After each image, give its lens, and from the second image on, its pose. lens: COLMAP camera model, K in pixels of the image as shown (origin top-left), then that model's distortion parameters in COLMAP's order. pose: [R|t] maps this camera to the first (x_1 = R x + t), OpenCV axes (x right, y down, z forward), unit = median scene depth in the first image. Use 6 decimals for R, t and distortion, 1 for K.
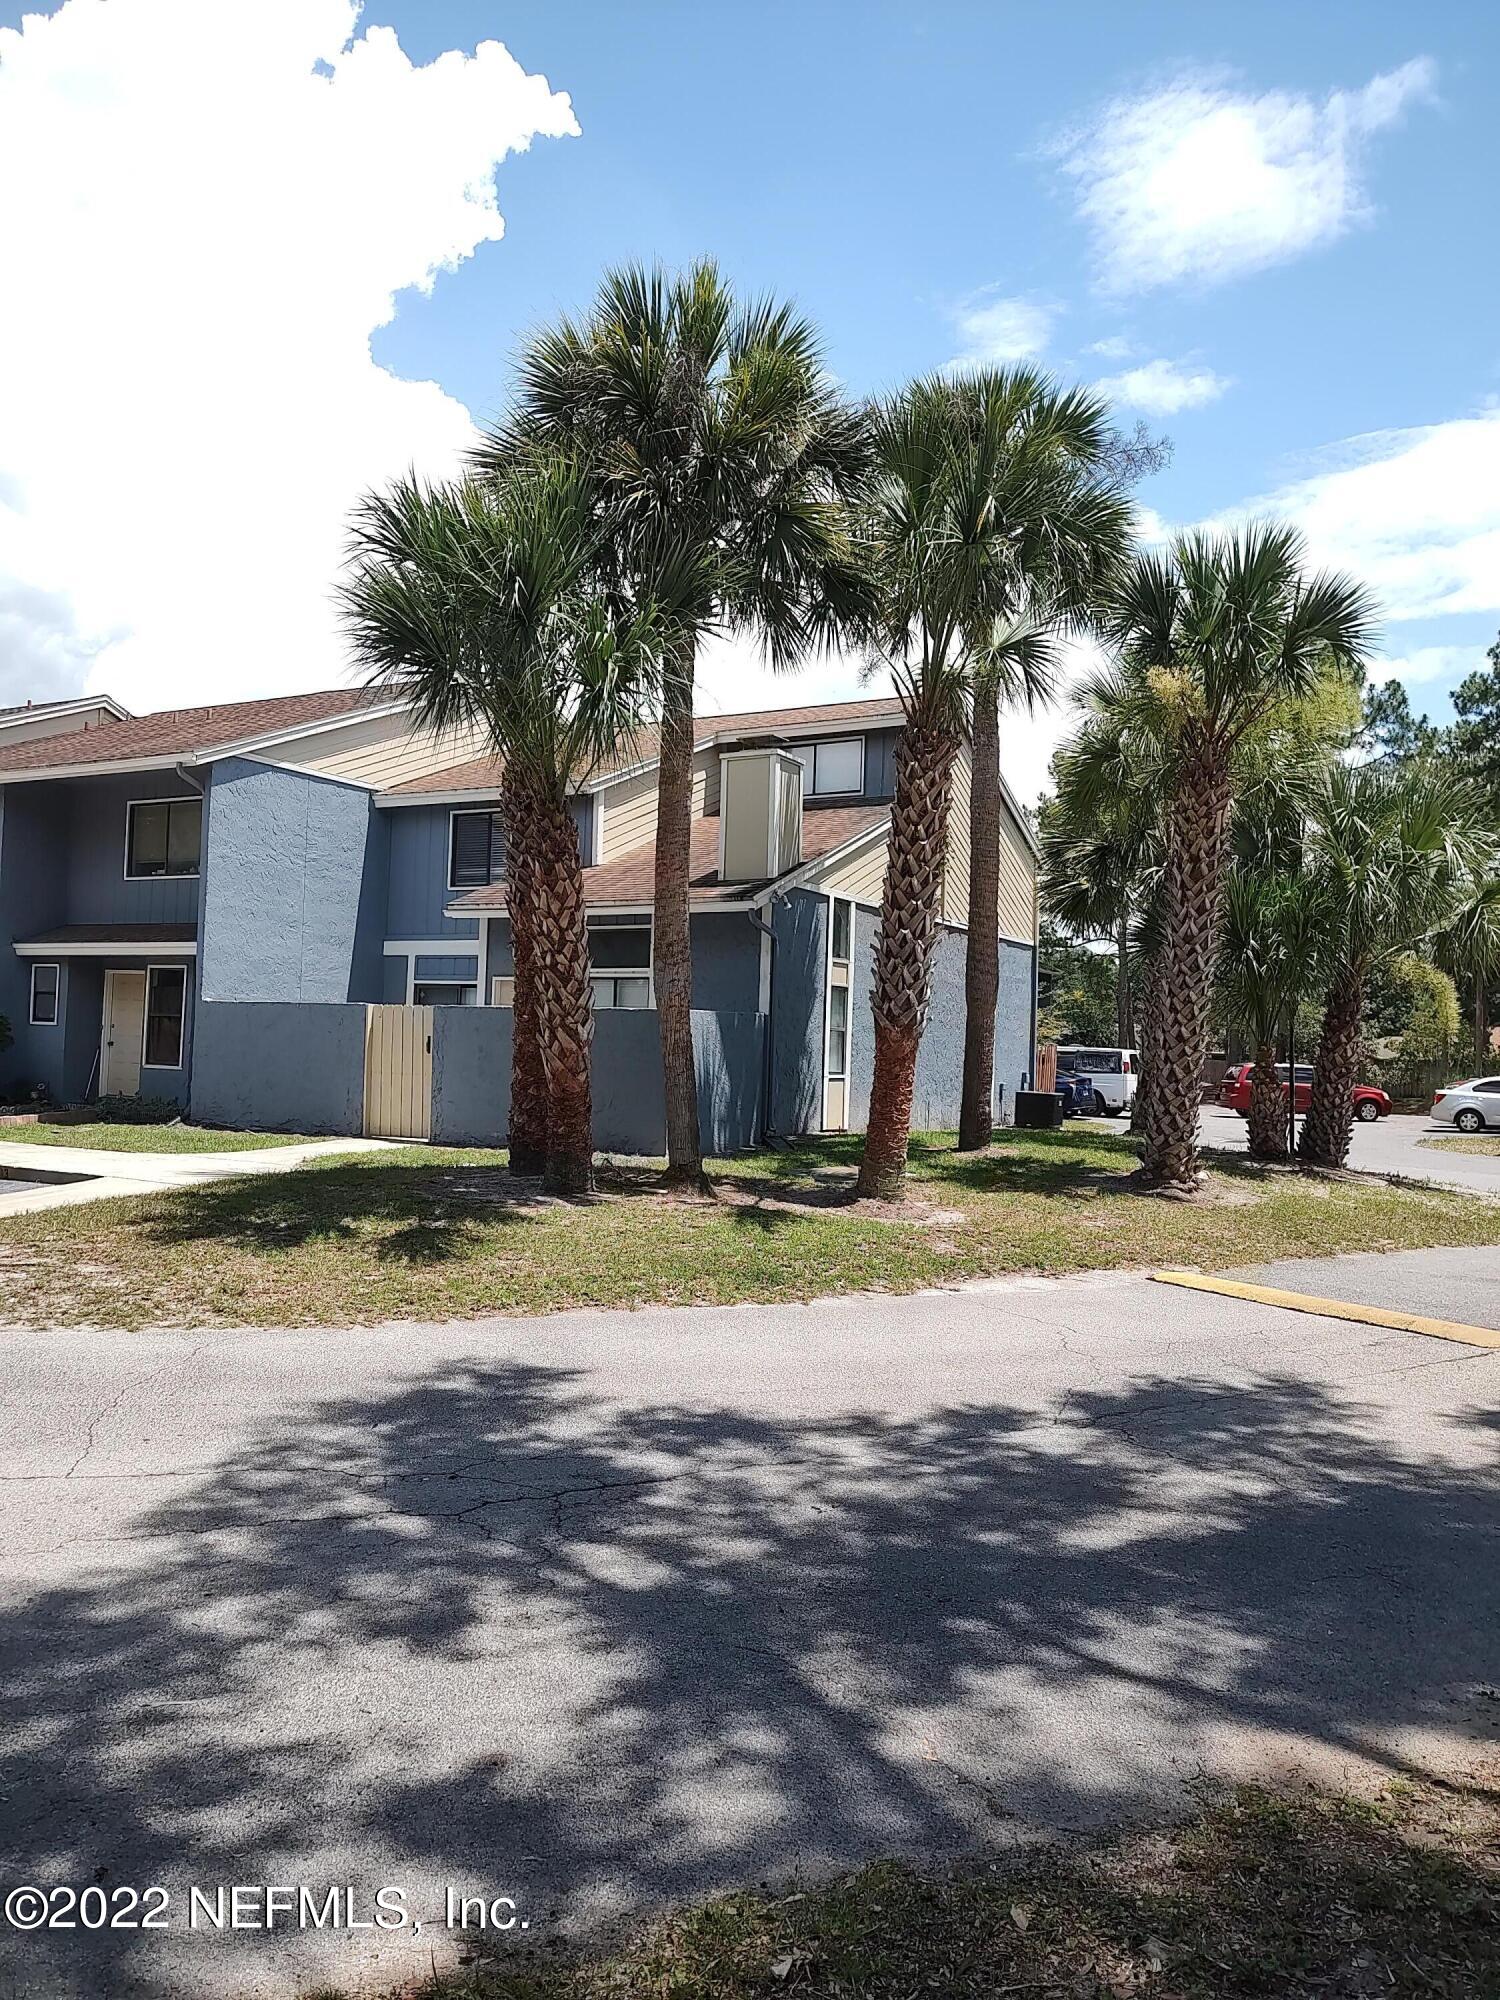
lens RADIAL K [[1435.8, 0, 747.3], [0, 1435.8, 1026.4], [0, 0, 1]] dist [0.122612, -0.261693]
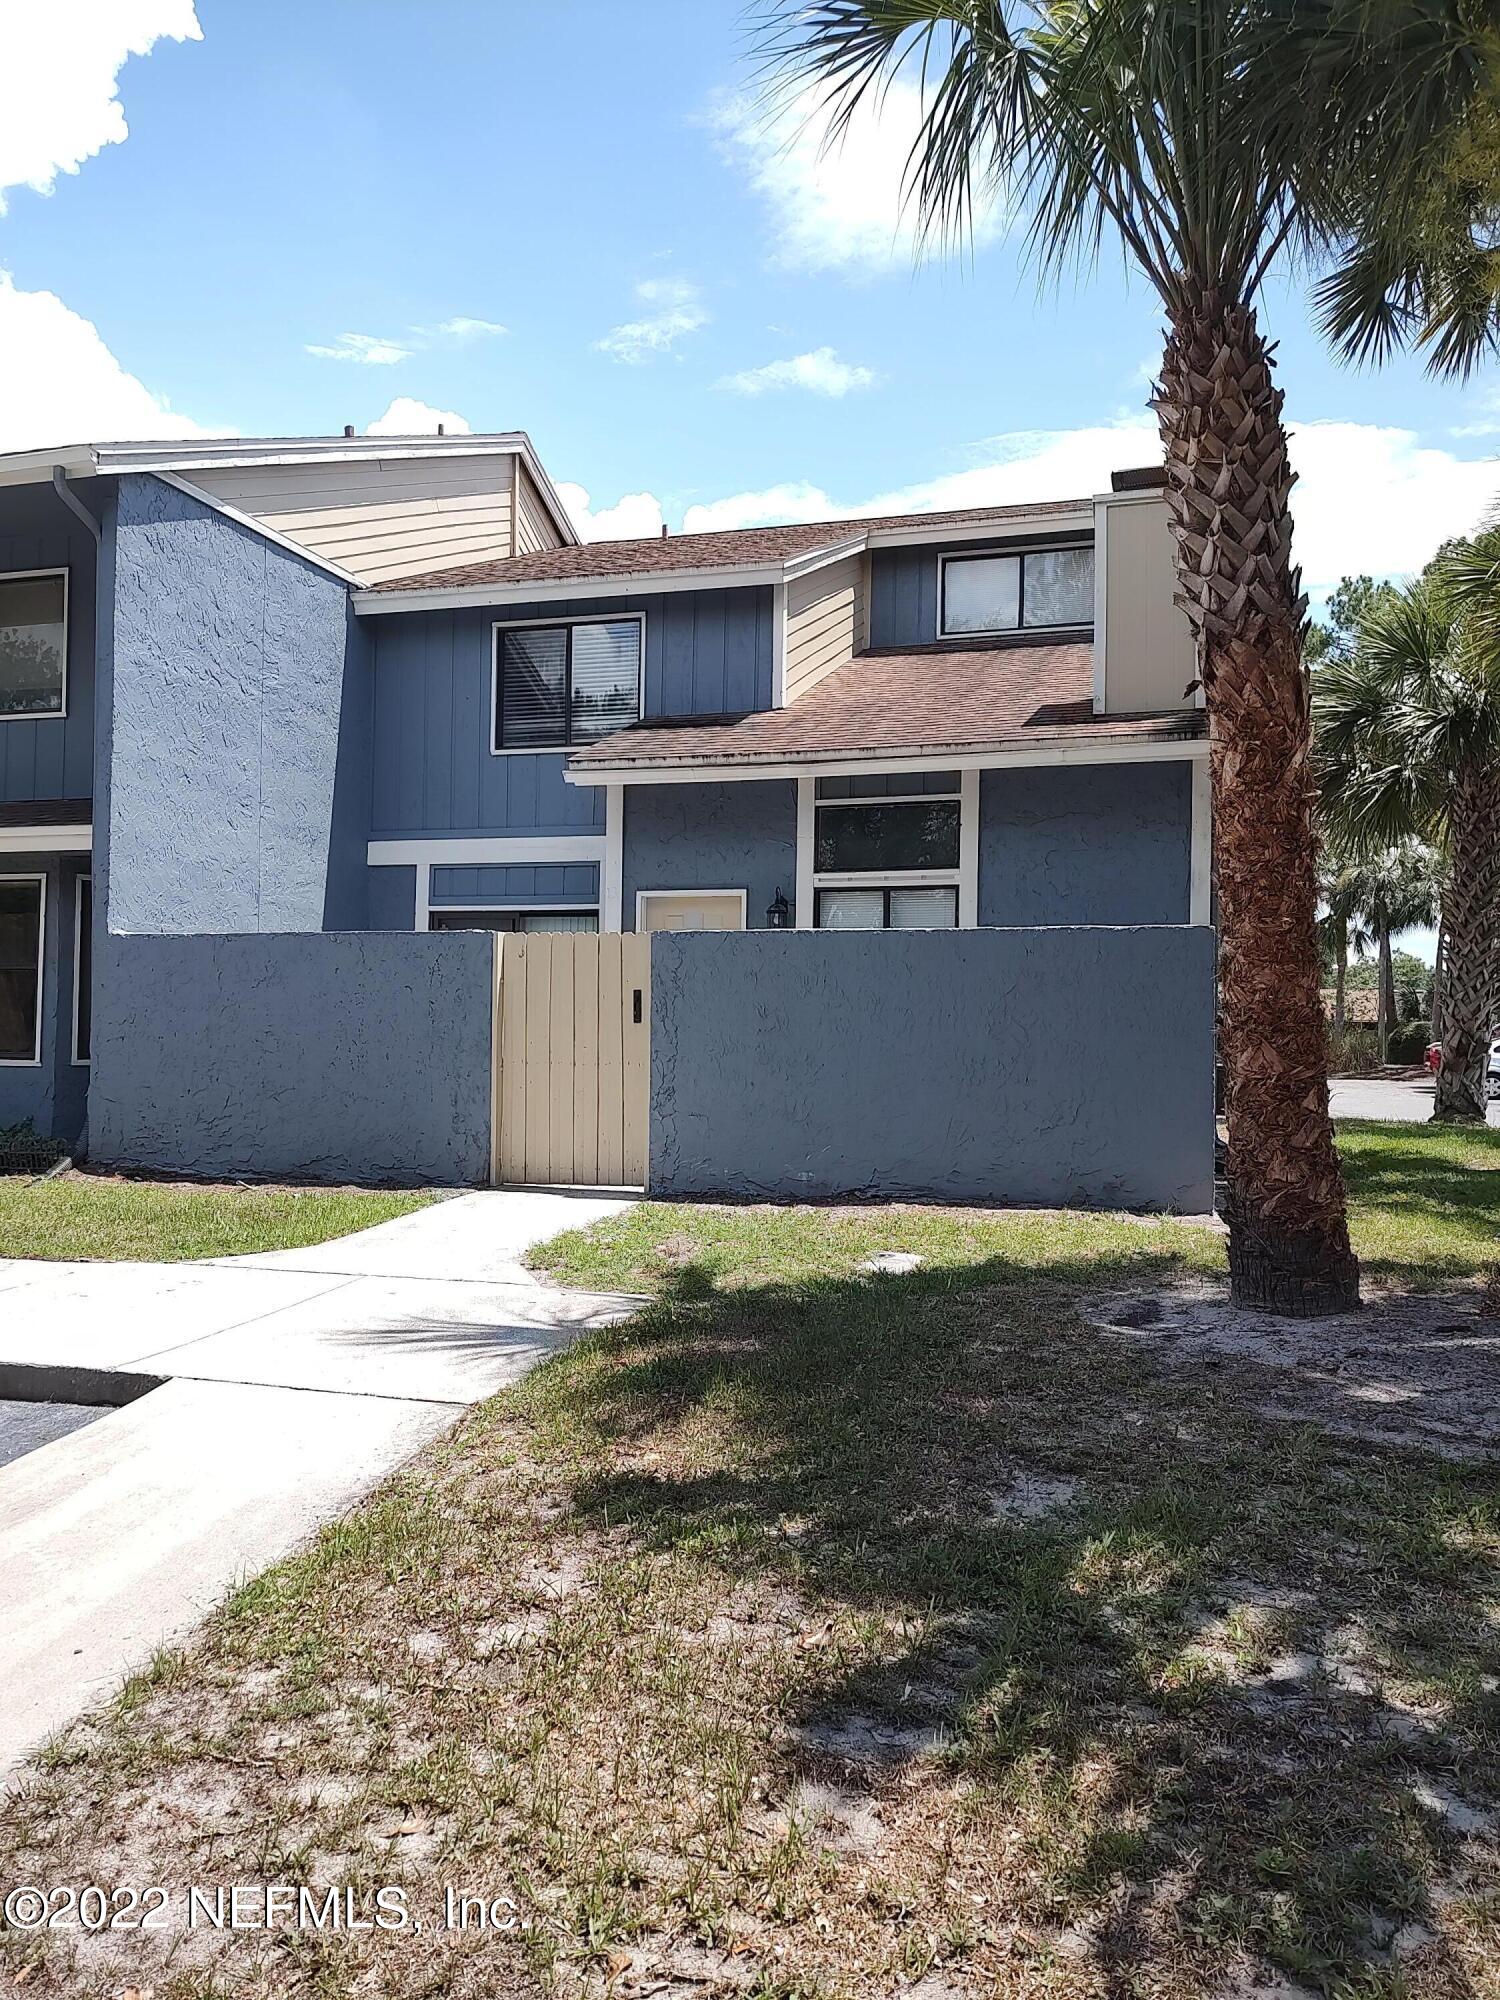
lens RADIAL K [[1431.9, 0, 745.5], [0, 1431.9, 1001.7], [0, 0, 1]] dist [0.008046, -0.000253]
pose [[0.969781, -0.016381, 0.243426, -0.249219], [0.016798, 0.999859, 0.000361, 0.009418], [-0.243397, 0.003739, 0.969919, 0.396997]]
